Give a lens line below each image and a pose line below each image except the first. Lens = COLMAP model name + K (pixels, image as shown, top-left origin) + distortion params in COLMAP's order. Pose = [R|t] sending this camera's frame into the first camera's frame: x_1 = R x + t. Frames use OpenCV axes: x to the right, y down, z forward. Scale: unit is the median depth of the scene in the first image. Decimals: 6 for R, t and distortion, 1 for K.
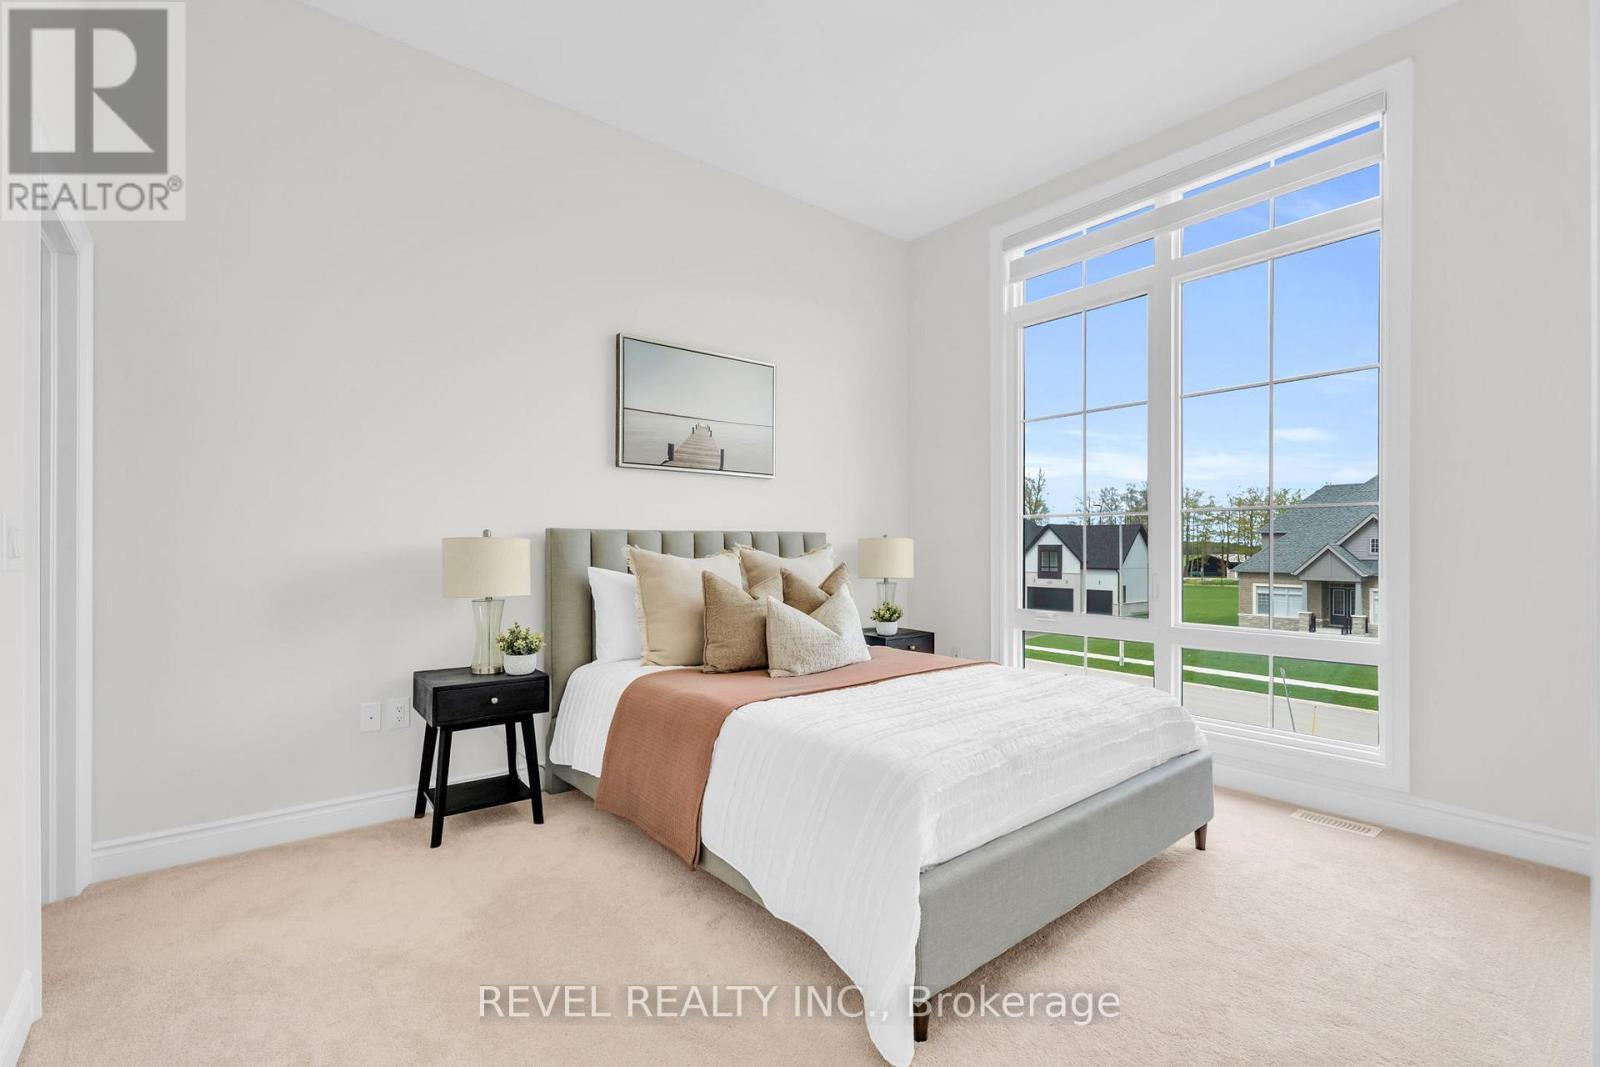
lens RADIAL K [[701.6, 0, 804.3], [0, 701.6, 535.3], [0, 0, 1]] dist [0.000537, 0.000531]
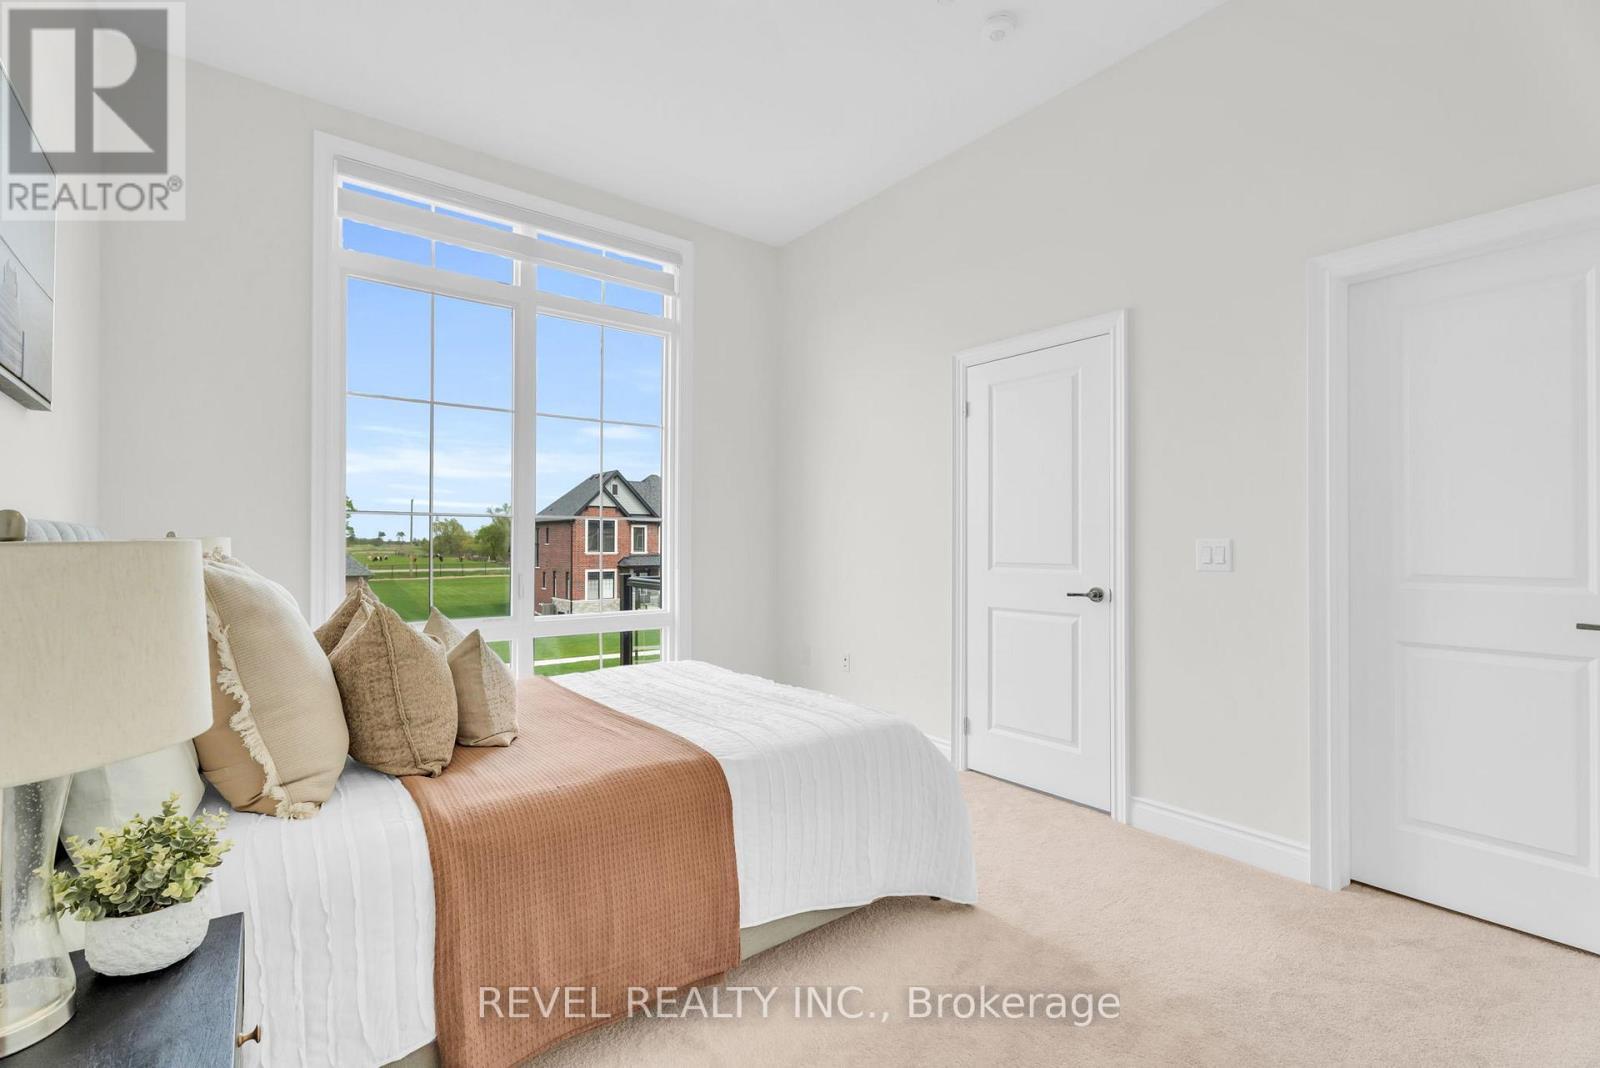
lens RADIAL K [[701.6, 0, 804.3], [0, 701.6, 535.8], [0, 0, 1]] dist [0.000537, 0.000531]
pose [[0.040370, 0.040849, 0.998349, -0.562987], [0.004380, 0.999147, -0.041059, 0.046083], [-0.999175, 0.006030, 0.040157, 0.545502]]
